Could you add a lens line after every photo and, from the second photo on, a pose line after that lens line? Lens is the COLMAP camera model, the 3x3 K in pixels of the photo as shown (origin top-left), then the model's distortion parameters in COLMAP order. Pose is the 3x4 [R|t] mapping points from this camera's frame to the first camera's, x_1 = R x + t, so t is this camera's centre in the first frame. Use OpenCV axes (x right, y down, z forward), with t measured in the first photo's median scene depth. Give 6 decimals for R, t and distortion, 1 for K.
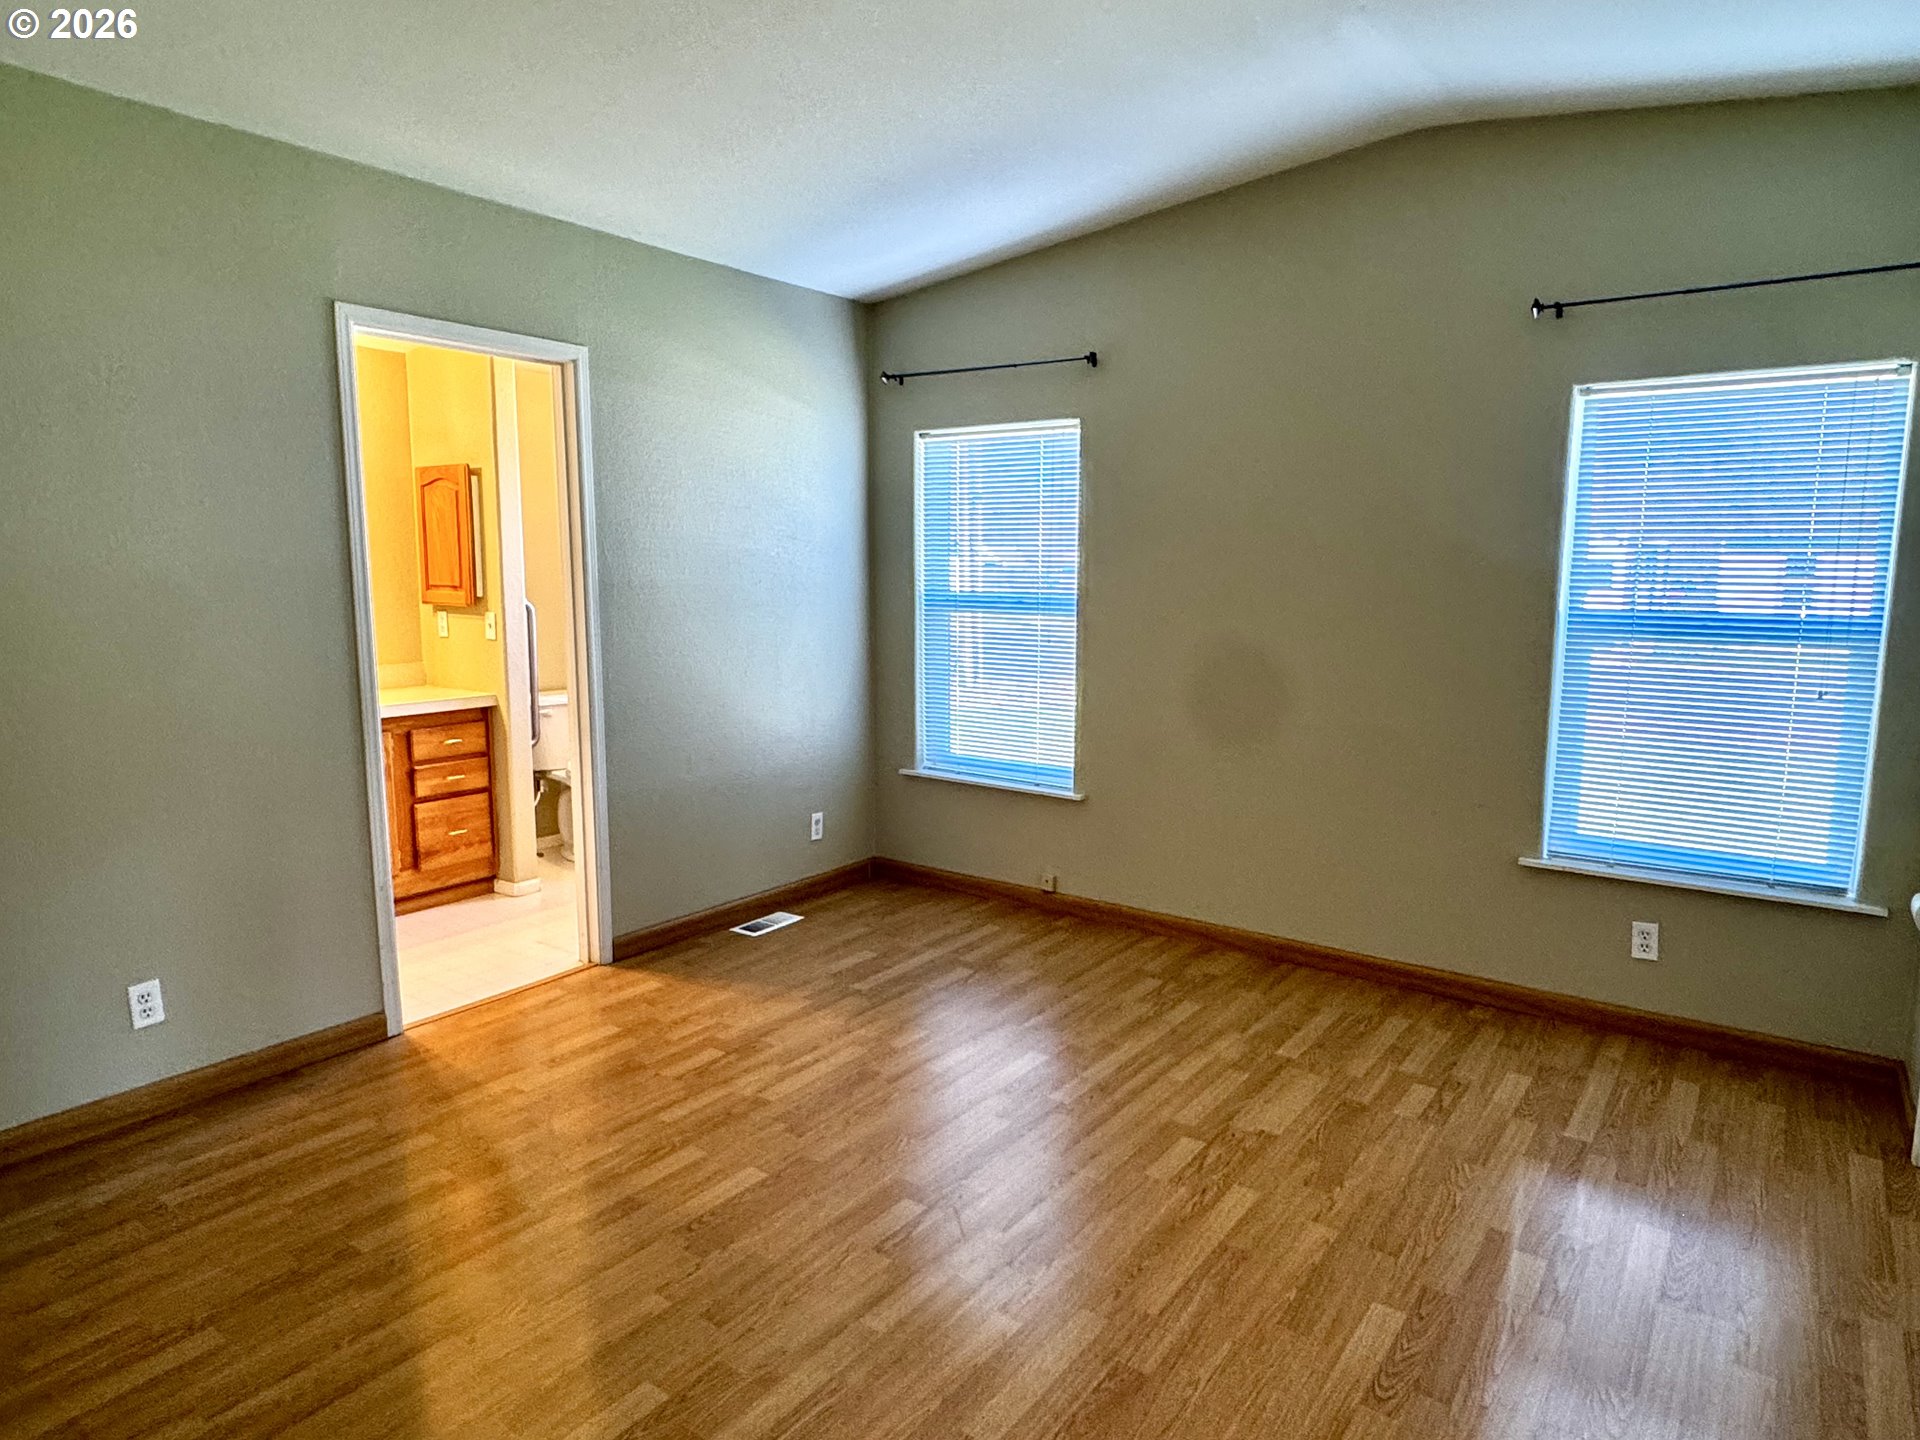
lens RADIAL K [[1191.8, 0, 947.1], [0, 1191.8, 720.0], [0, 0, 1]] dist [0.019830, -0.000560]
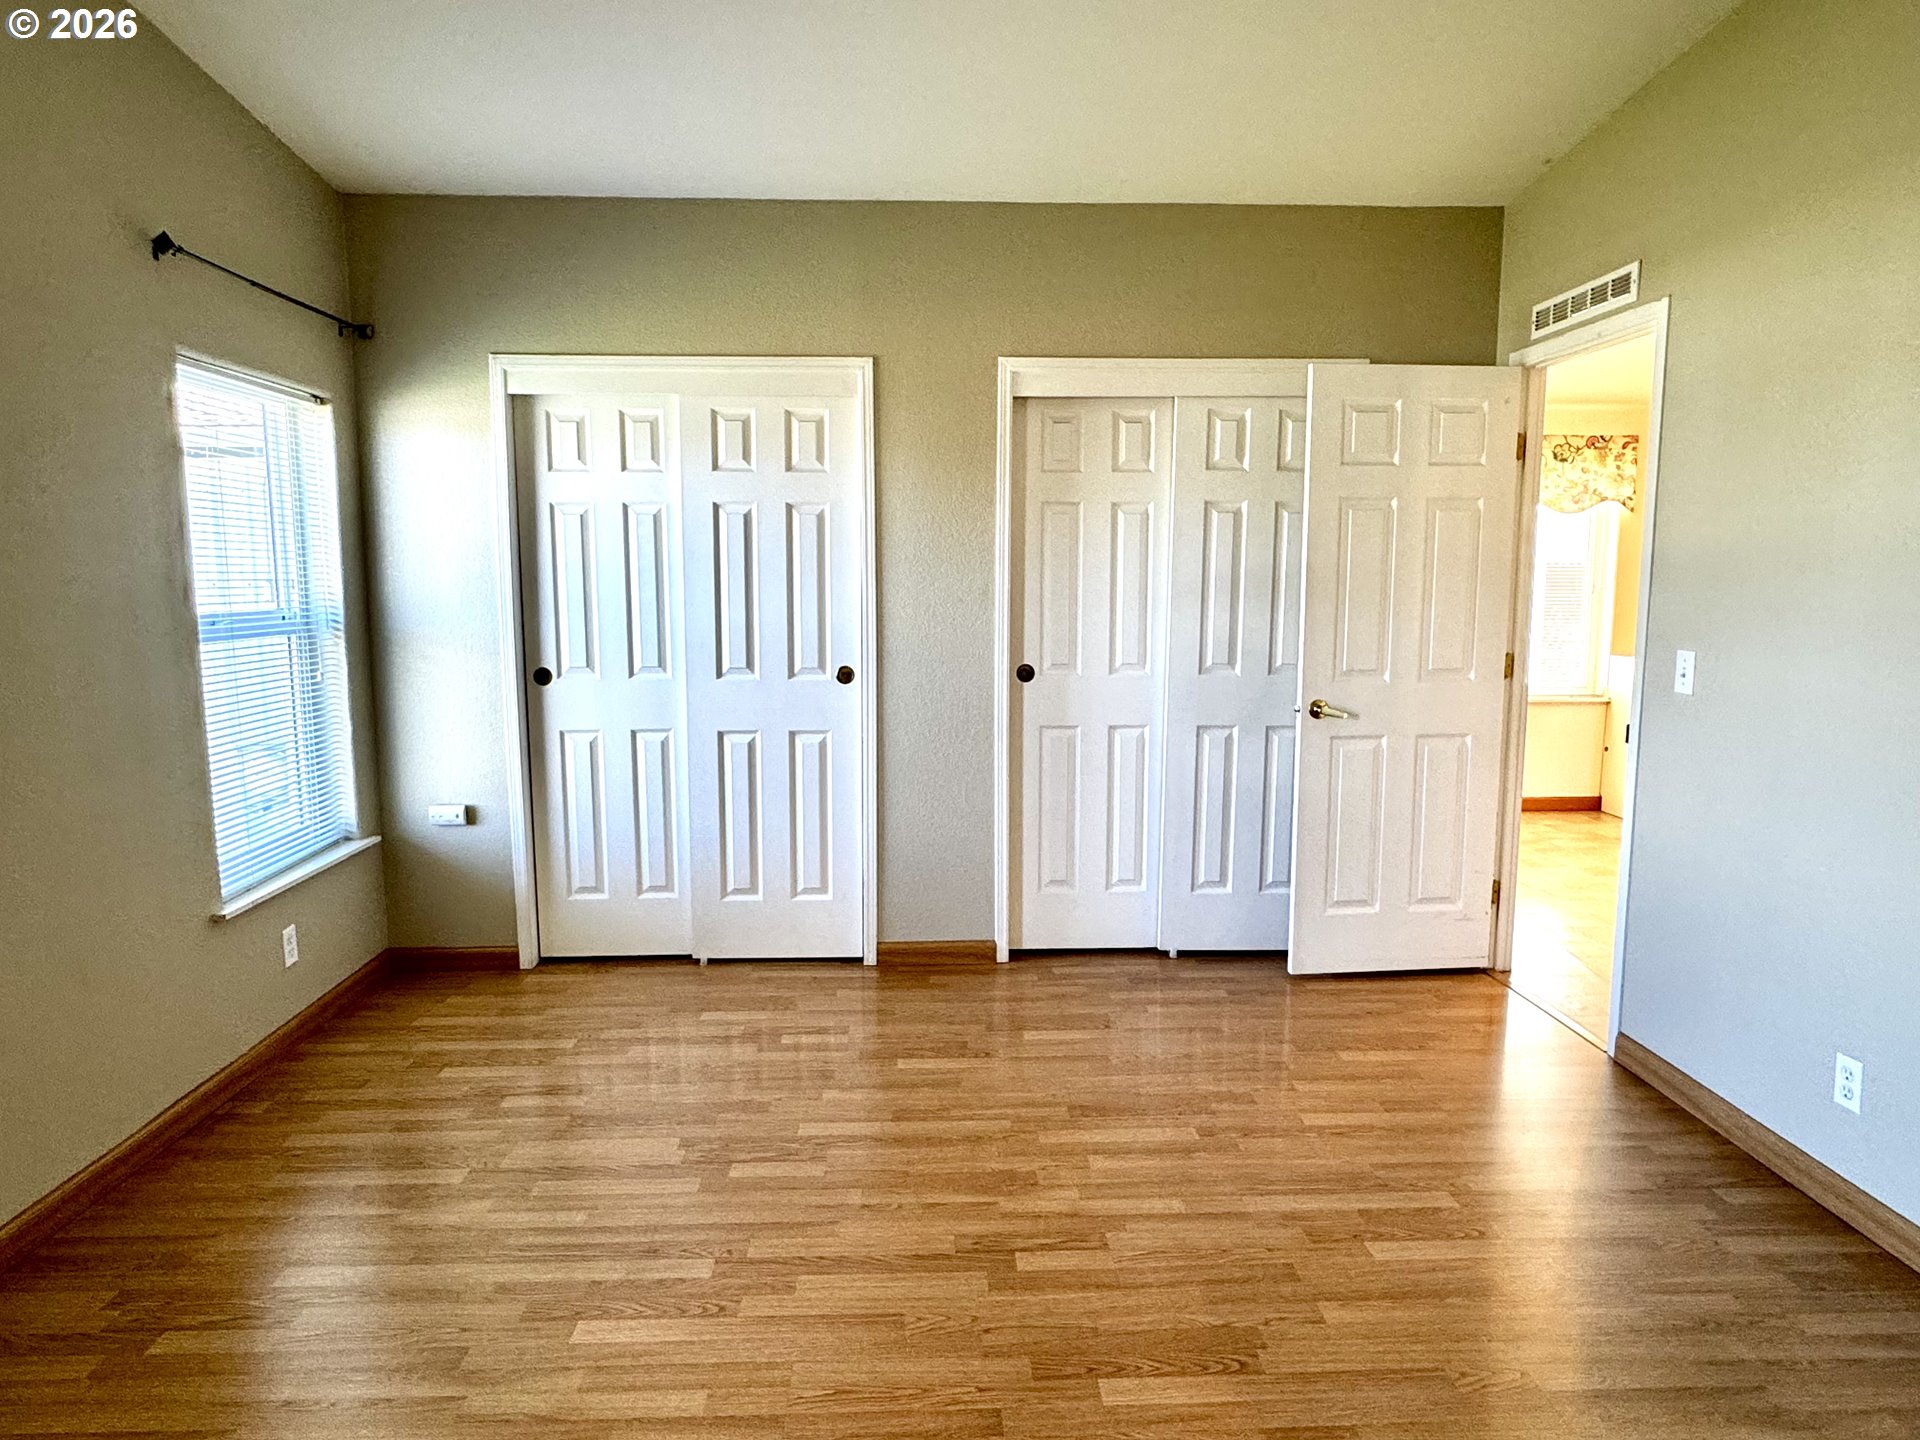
lens RADIAL K [[1191.8, 0, 959.5], [0, 1191.8, 718.1], [0, 0, 1]] dist [0.019830, -0.000560]
pose [[-0.638503, -0.100064, 0.763087, -0.581353], [0.100466, 0.972190, 0.211548, -0.174267], [-0.763034, 0.211738, -0.610693, 1.339986]]
